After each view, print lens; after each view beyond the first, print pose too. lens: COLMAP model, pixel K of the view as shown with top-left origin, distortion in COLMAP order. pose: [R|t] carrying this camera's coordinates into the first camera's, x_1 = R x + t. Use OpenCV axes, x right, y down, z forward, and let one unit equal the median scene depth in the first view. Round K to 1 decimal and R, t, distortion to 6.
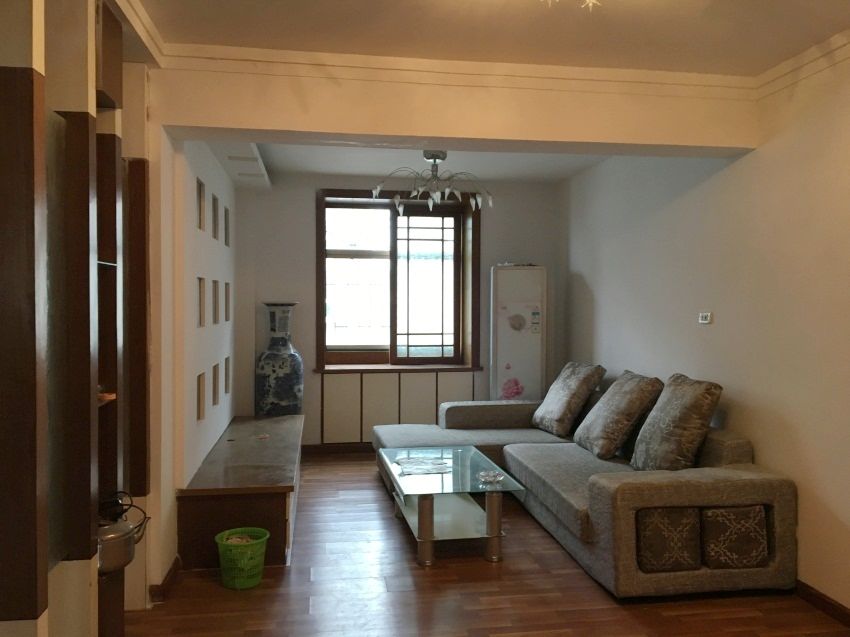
lens RADIAL K [[720.9, 0, 424.8], [0, 720.9, 319.6], [0, 0, 1]] dist [0.075725, -0.067064]
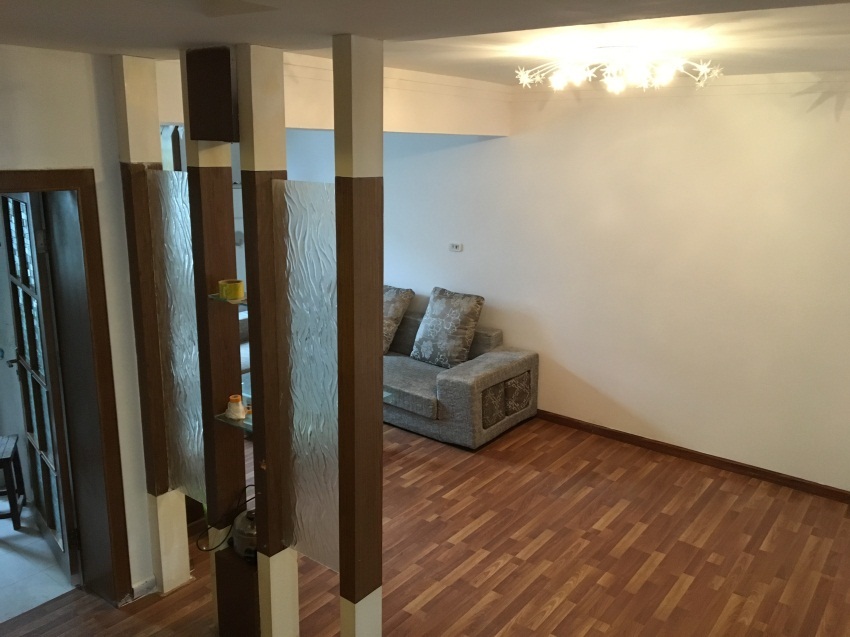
lens RADIAL K [[720.9, 0, 421.5], [0, 720.9, 315.5], [0, 0, 1]] dist [0.075725, -0.067064]
pose [[0.718595, -0.151293, 0.678773, -0.444936], [-0.000159, 0.976013, 0.217713, -0.124833], [-0.695429, -0.156555, 0.701334, 0.026664]]
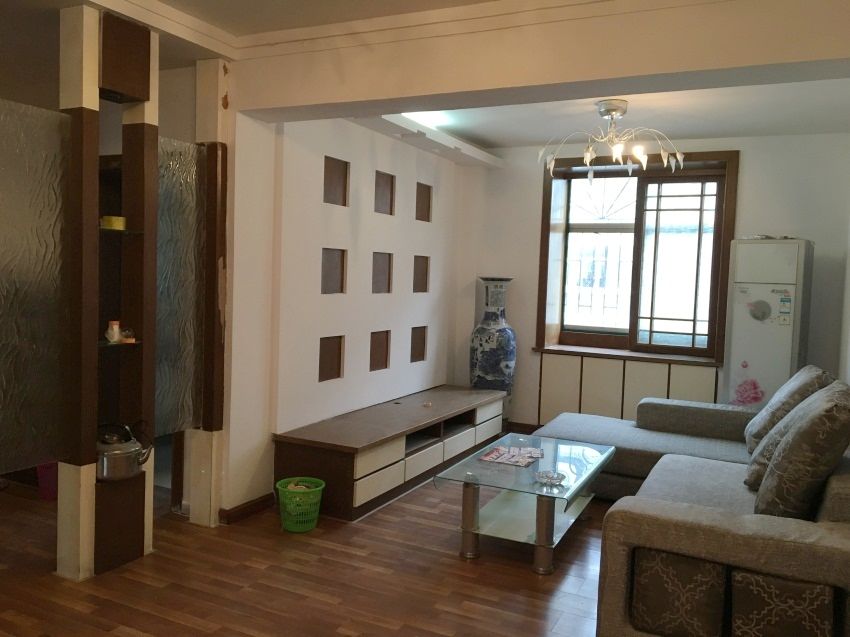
lens RADIAL K [[720.9, 0, 417.6], [0, 720.9, 318.4], [0, 0, 1]] dist [0.075725, -0.067064]
pose [[0.814611, 0.061641, -0.576723, 0.297113], [-0.047717, 0.998088, 0.039278, -0.001017], [0.578042, -0.004477, 0.815995, 0.128522]]
